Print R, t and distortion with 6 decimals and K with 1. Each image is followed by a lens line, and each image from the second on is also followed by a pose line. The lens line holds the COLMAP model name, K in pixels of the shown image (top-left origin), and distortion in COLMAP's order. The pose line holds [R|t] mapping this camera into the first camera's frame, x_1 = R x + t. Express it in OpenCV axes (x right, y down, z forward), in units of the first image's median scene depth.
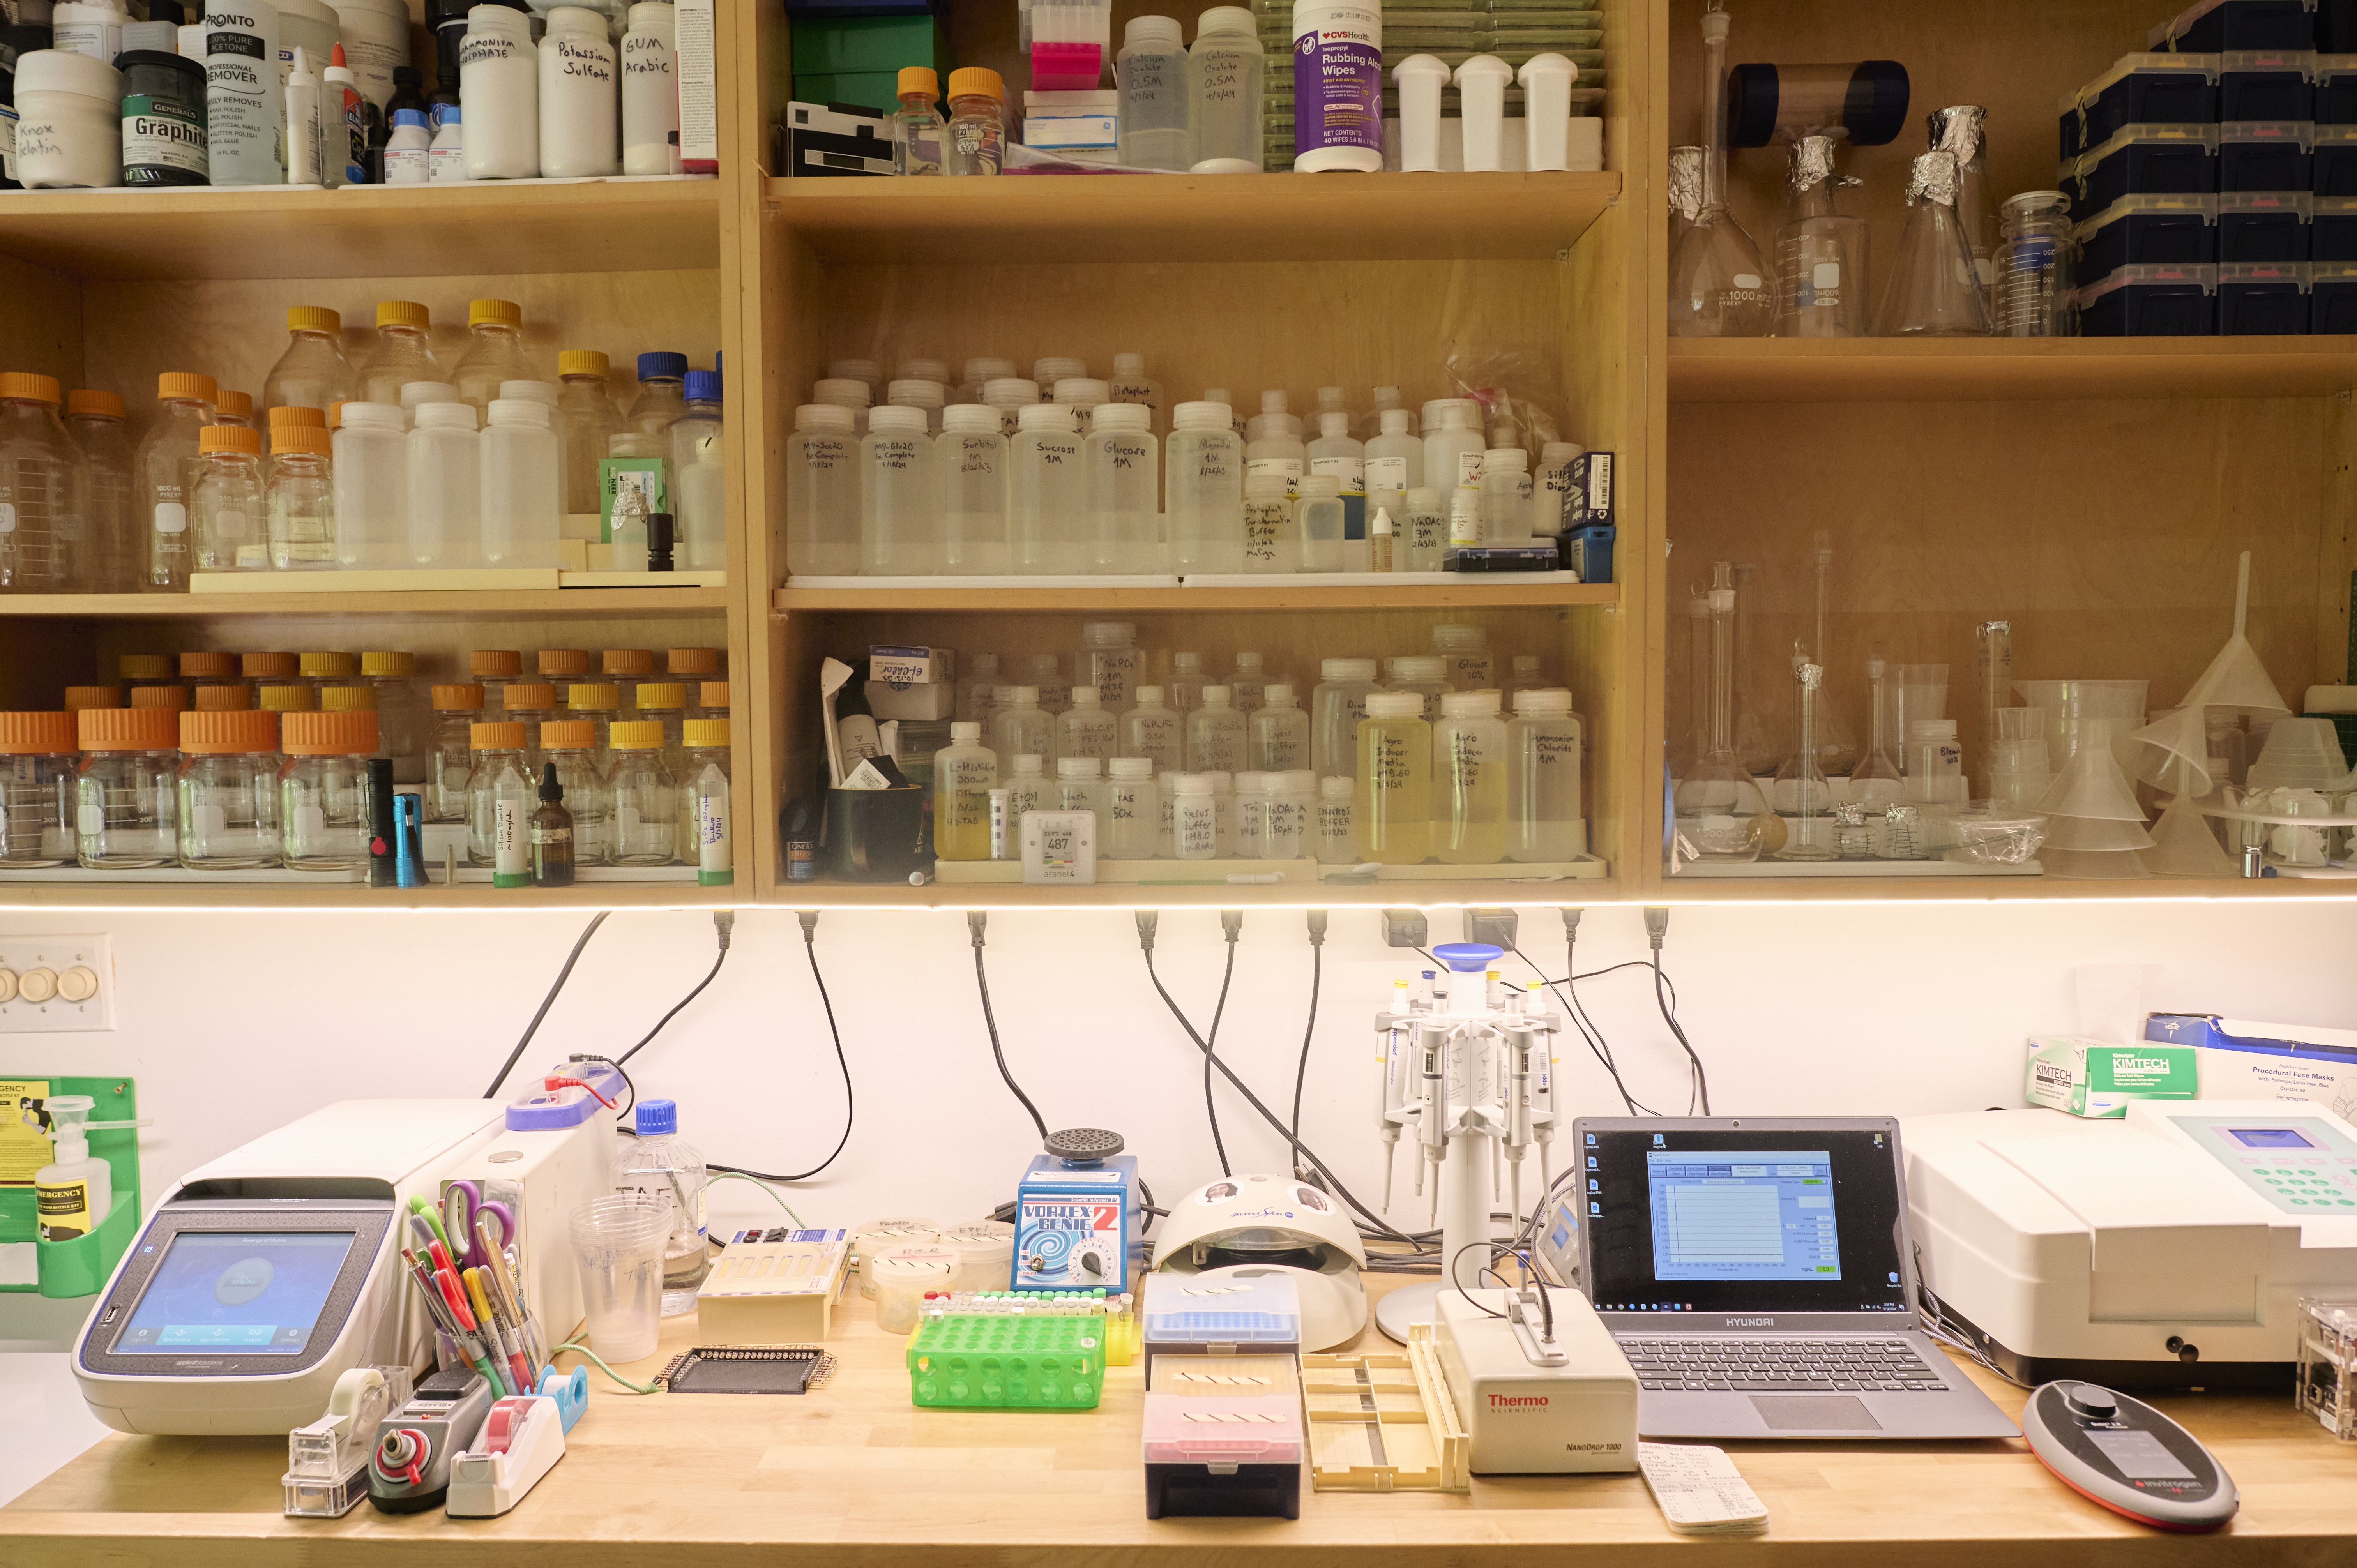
lens RADIAL K [[1626.1, 0, 1178.5], [0, 1626.1, 784.0], [0, 0, 1]] dist [-0.024283, 0.004264]
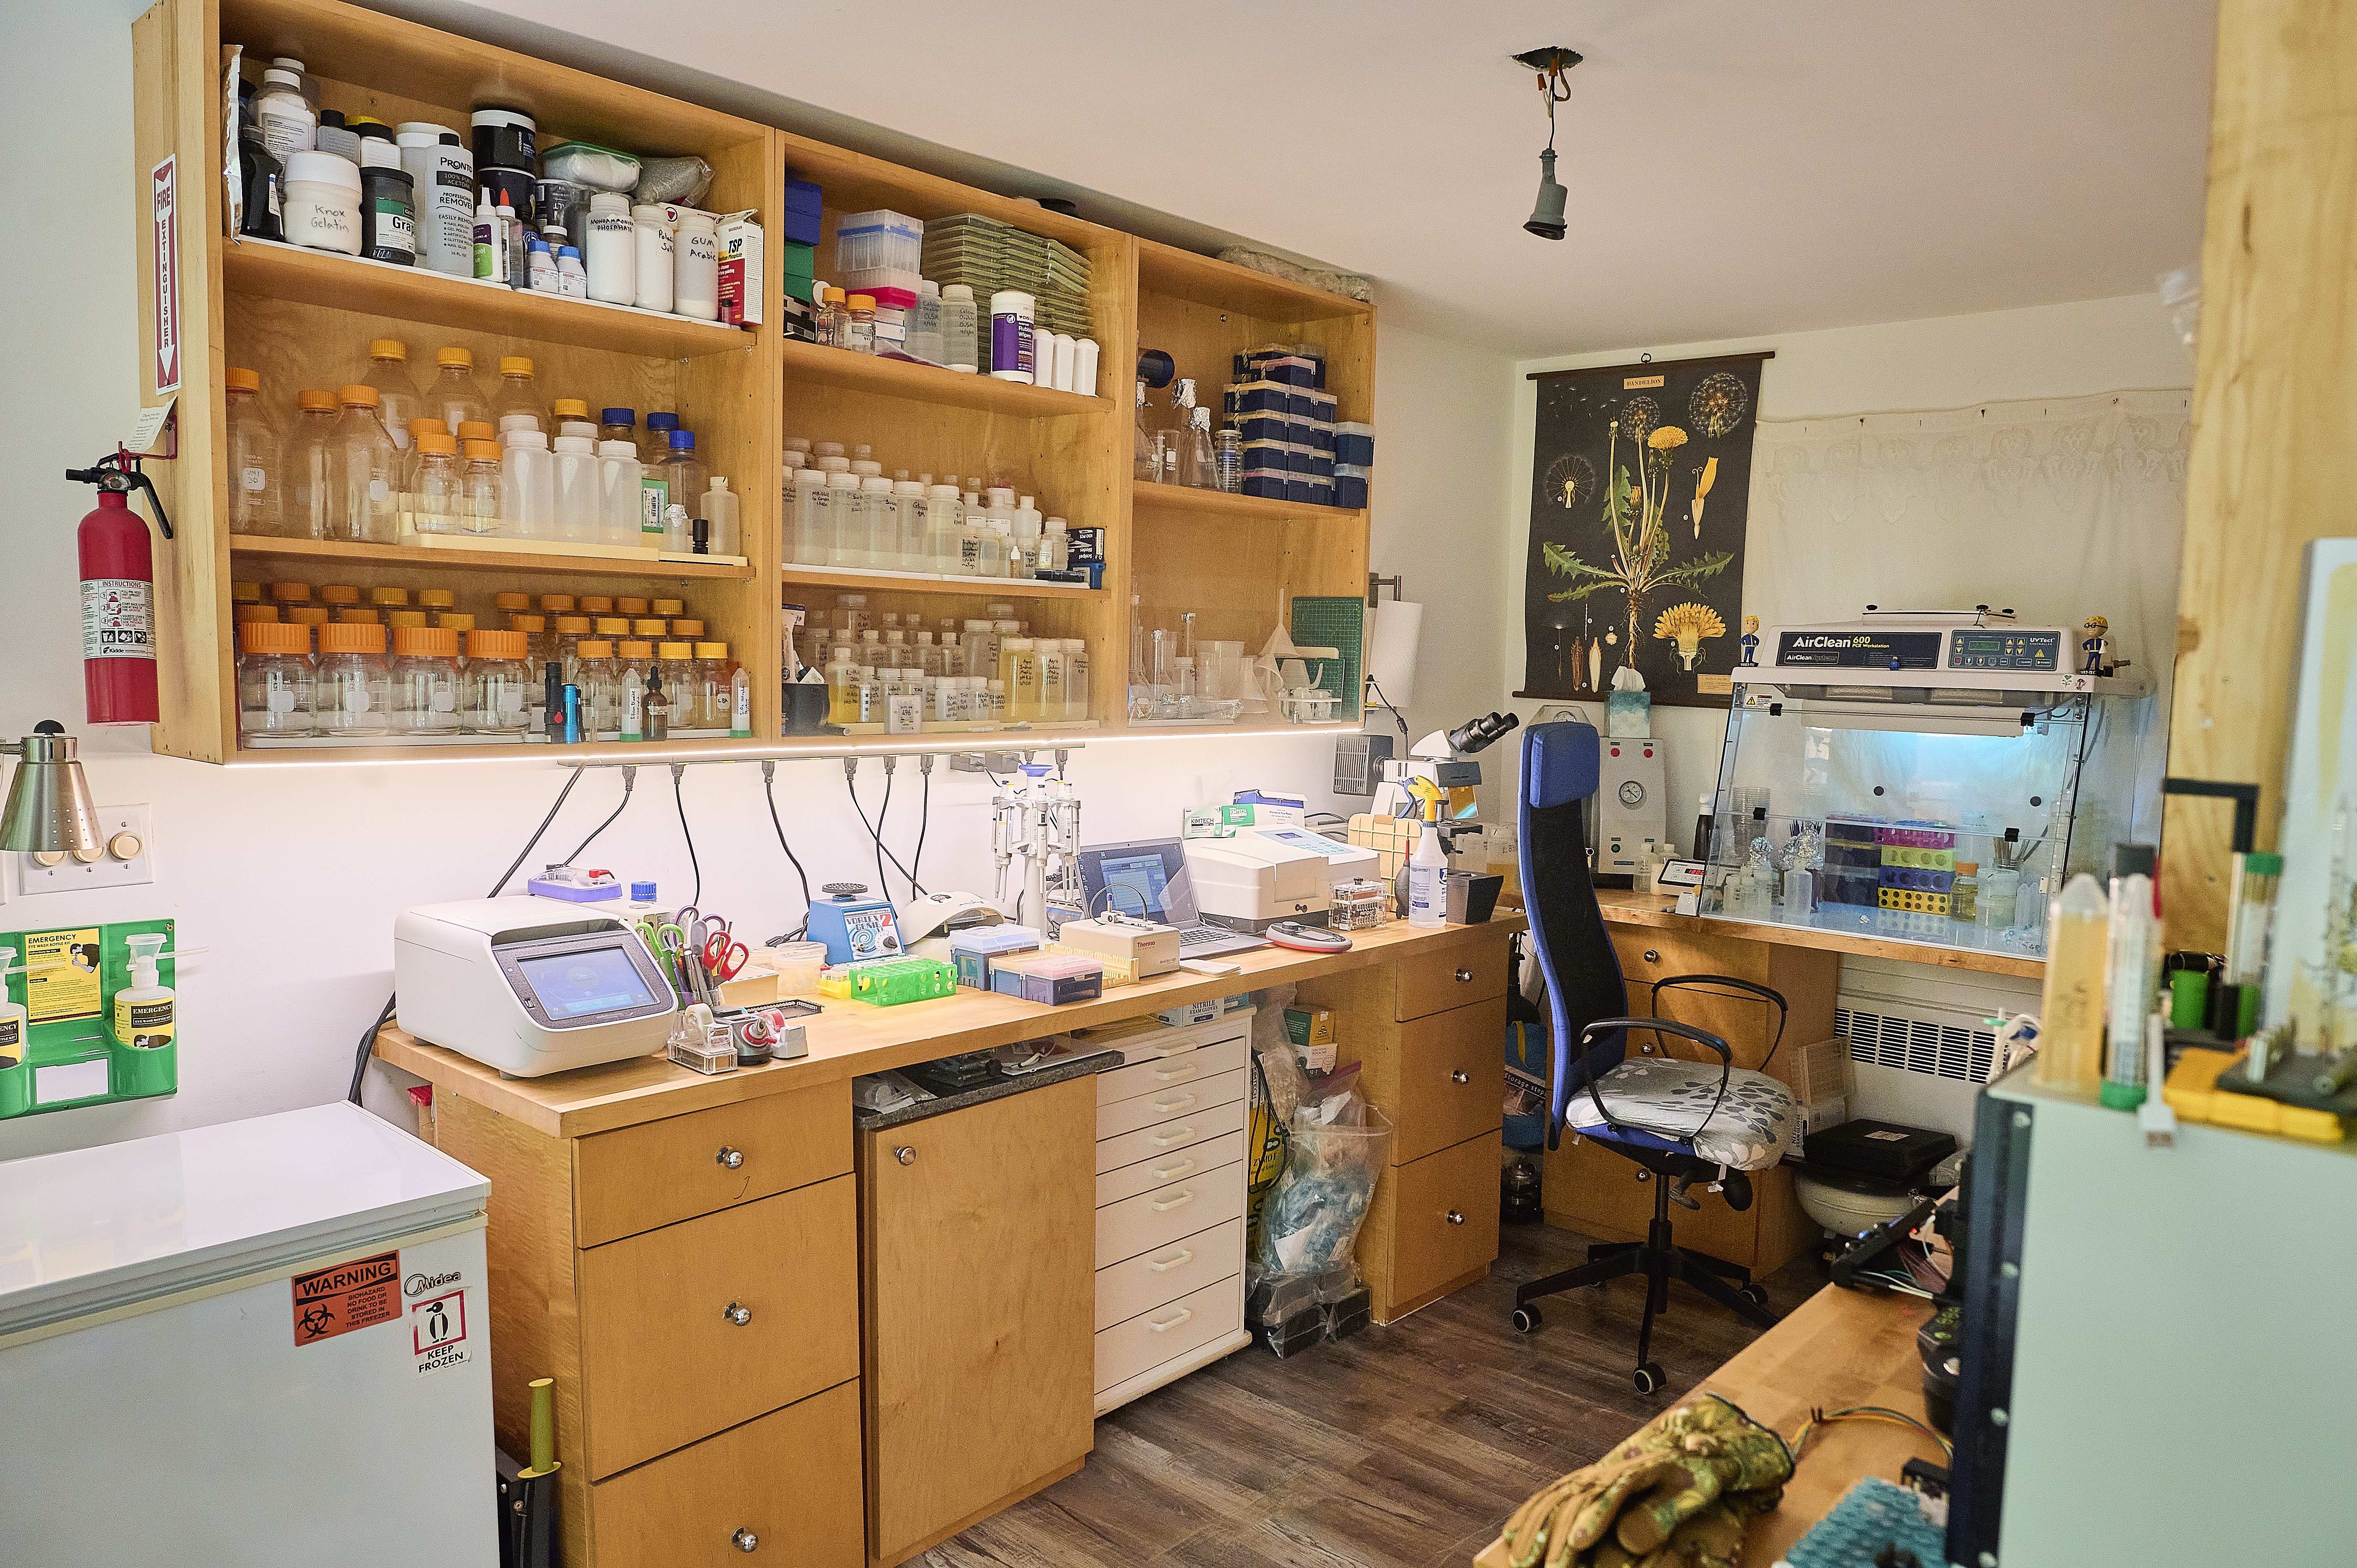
lens RADIAL K [[1669.2, 0, 1178.5], [0, 1669.2, 784.0], [0, 0, 1]] dist [0.003281, 0.002221]
pose [[0.664007, -0.036580, 0.746831, -1.298055], [0.019502, 0.999310, 0.031607, 0.063209], [-0.747472, -0.006422, 0.664262, -0.530343]]
